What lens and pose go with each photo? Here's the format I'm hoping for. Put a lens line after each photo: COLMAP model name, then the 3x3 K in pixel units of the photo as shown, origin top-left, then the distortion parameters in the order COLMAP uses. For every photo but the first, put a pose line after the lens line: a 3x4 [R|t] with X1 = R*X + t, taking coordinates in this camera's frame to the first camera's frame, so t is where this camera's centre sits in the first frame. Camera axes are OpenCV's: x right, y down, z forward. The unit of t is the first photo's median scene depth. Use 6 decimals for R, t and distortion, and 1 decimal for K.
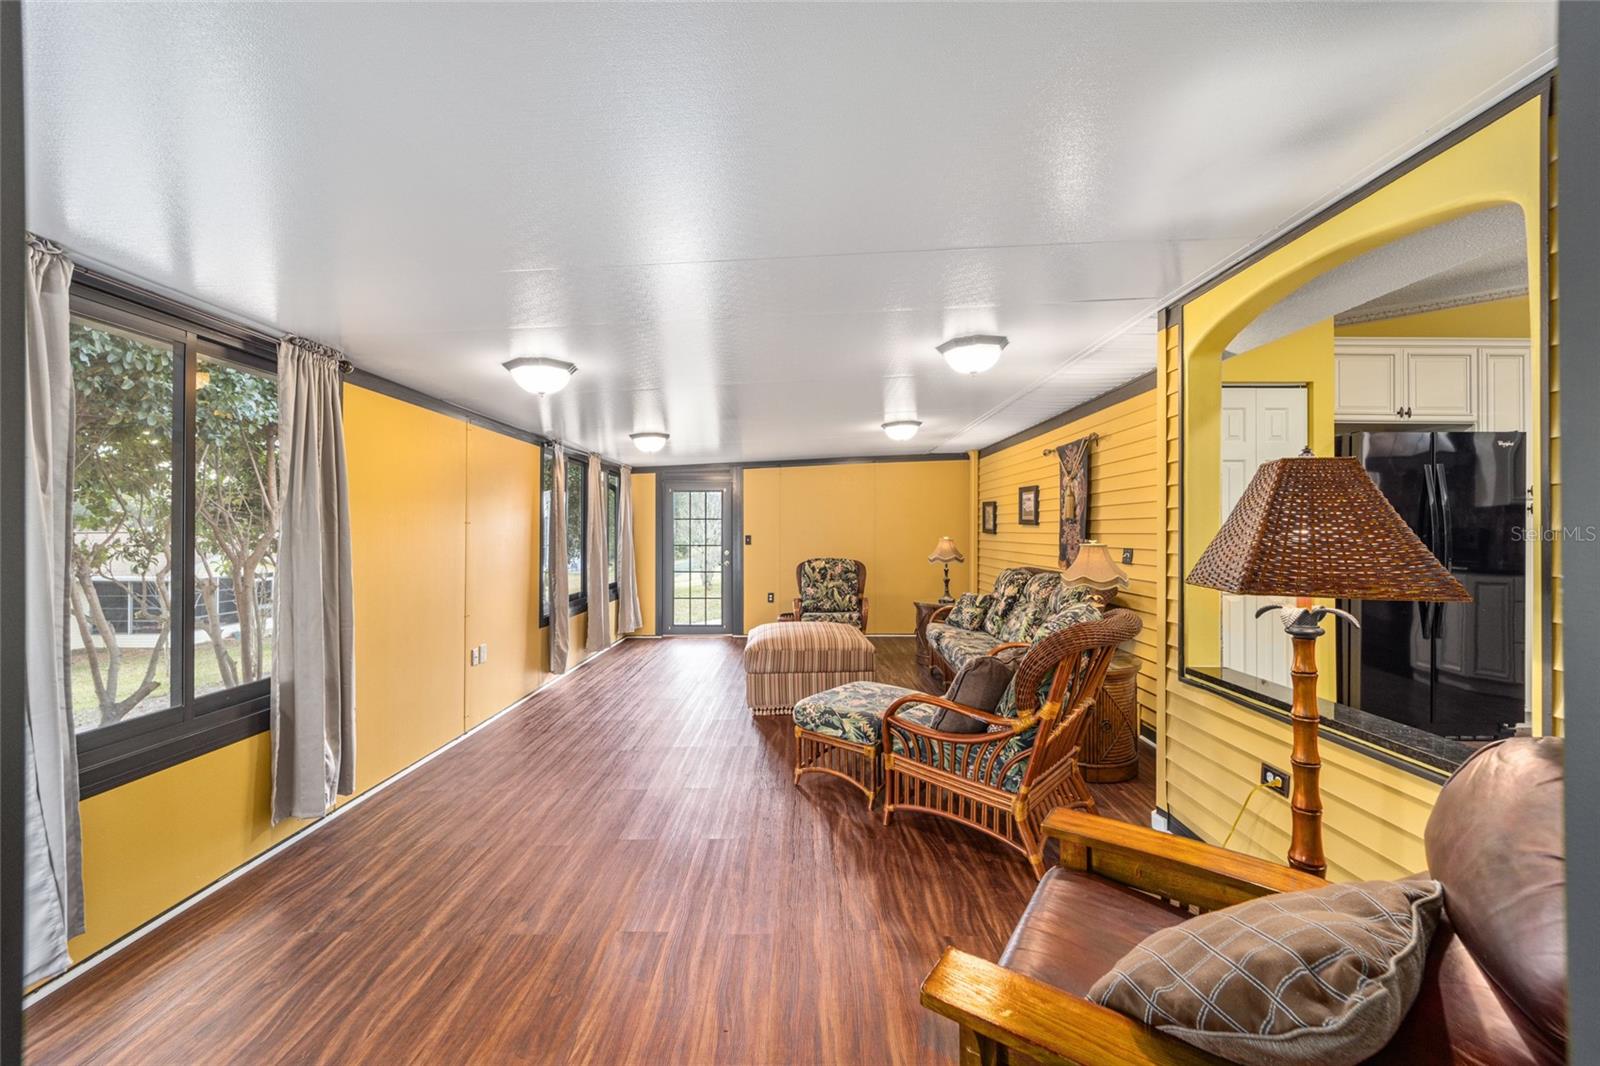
lens RADIAL K [[644.7, 0, 798.4], [0, 644.7, 528.2], [0, 0, 1]] dist [0.002055, 0.000119]
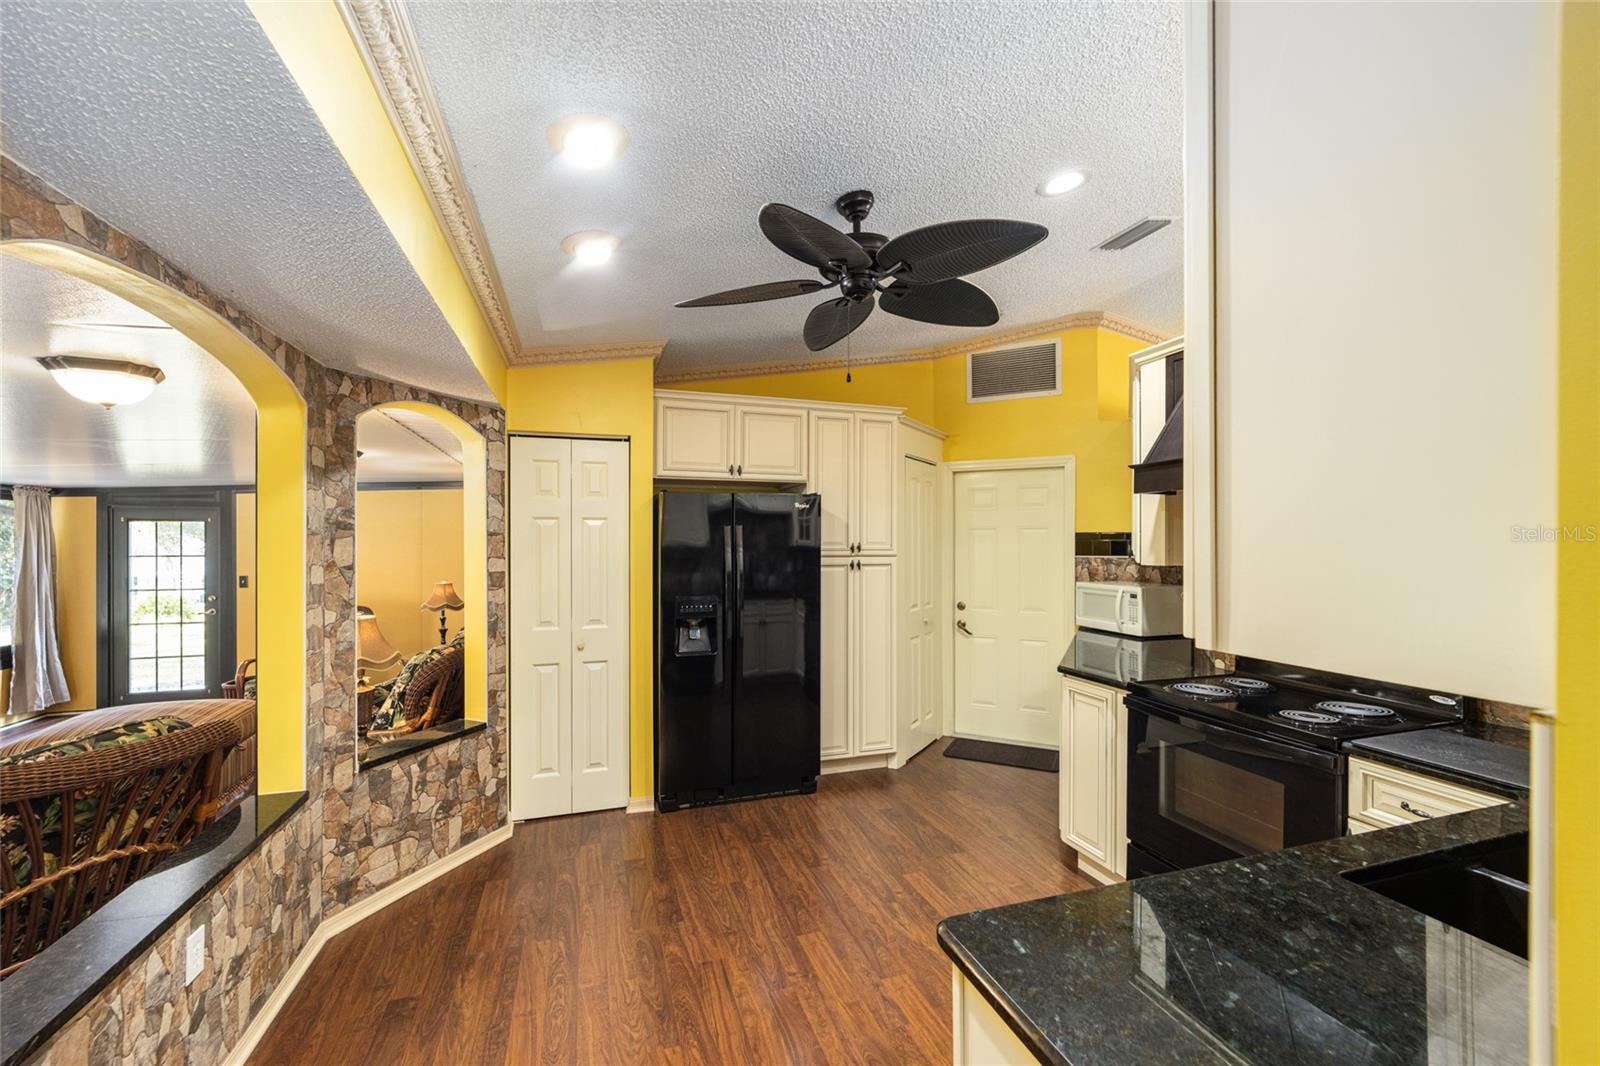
lens RADIAL K [[647.5, 0, 795.9], [0, 647.5, 535.5], [0, 0, 1]] dist [0.000731, -0.000421]
pose [[0.948108, -0.001595, 0.317944, 0.534314], [0.003624, 0.999977, -0.005792, -0.054063], [-0.317927, 0.006643, 0.948092, 0.015895]]
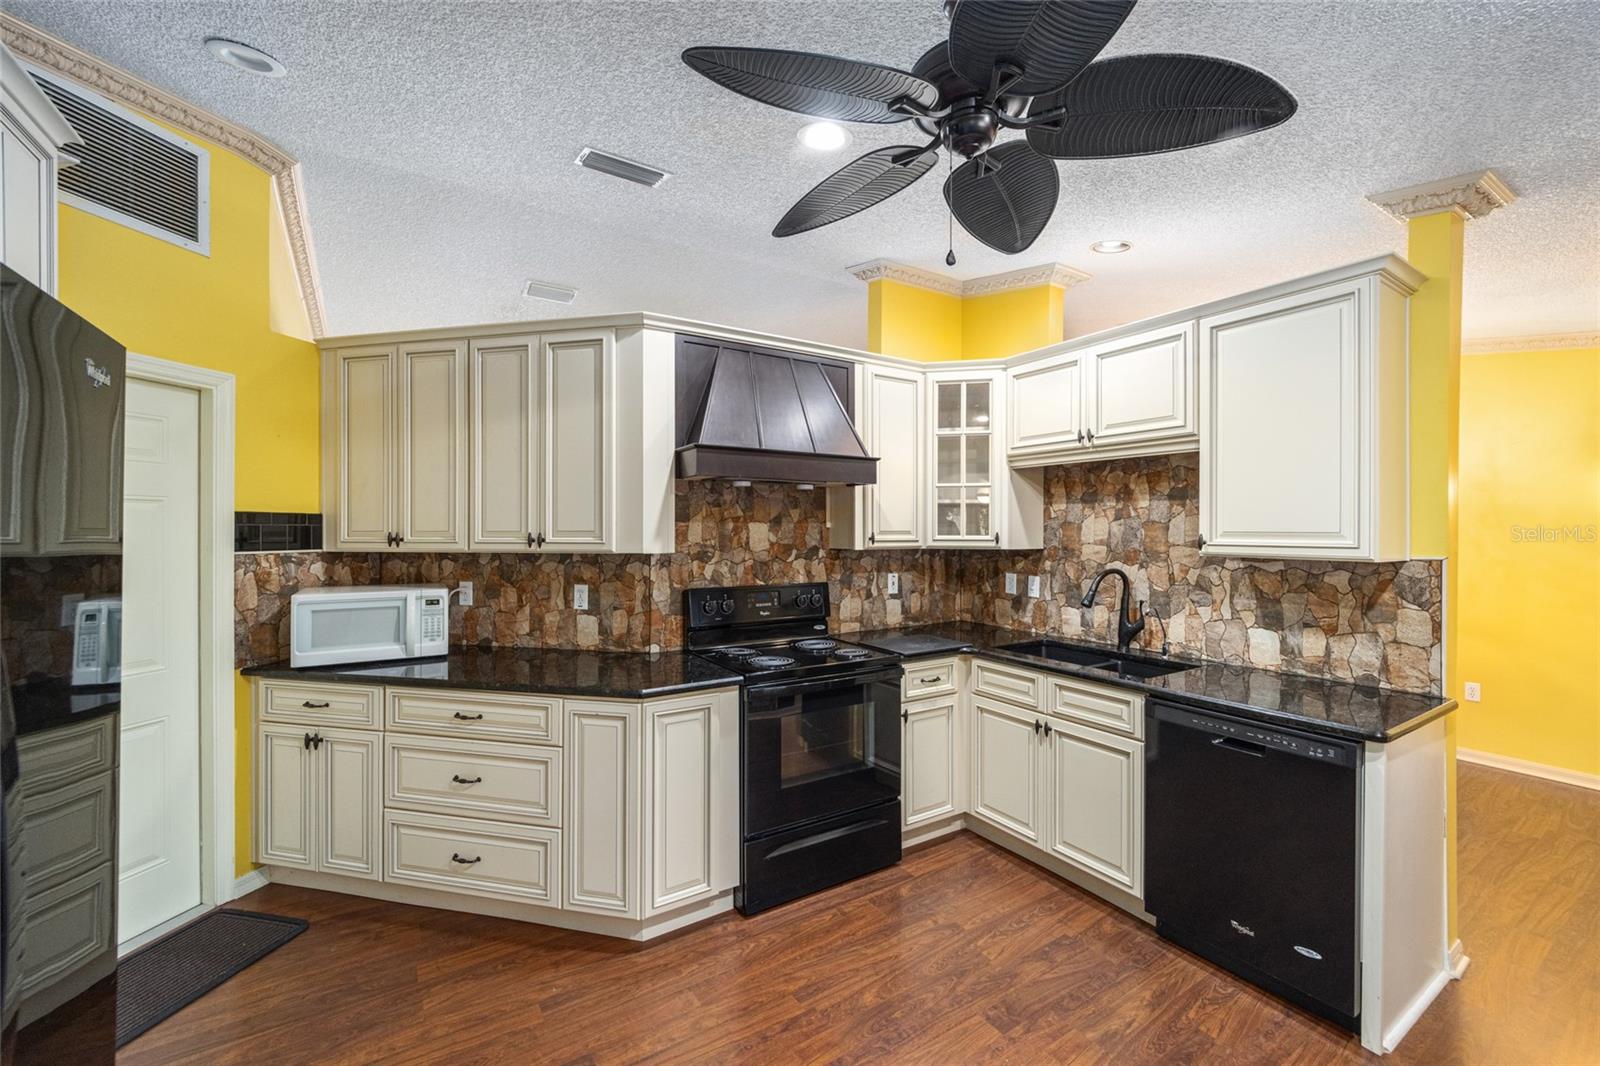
lens RADIAL K [[647.0, 0, 798.8], [0, 647.0, 526.8], [0, 0, 1]] dist [-0.000063, -0.000375]
pose [[-0.545634, -0.000664, 0.838023, 0.516526], [-0.004433, 0.999988, -0.002094, -0.050607], [-0.838012, -0.004858, -0.545631, 0.644128]]
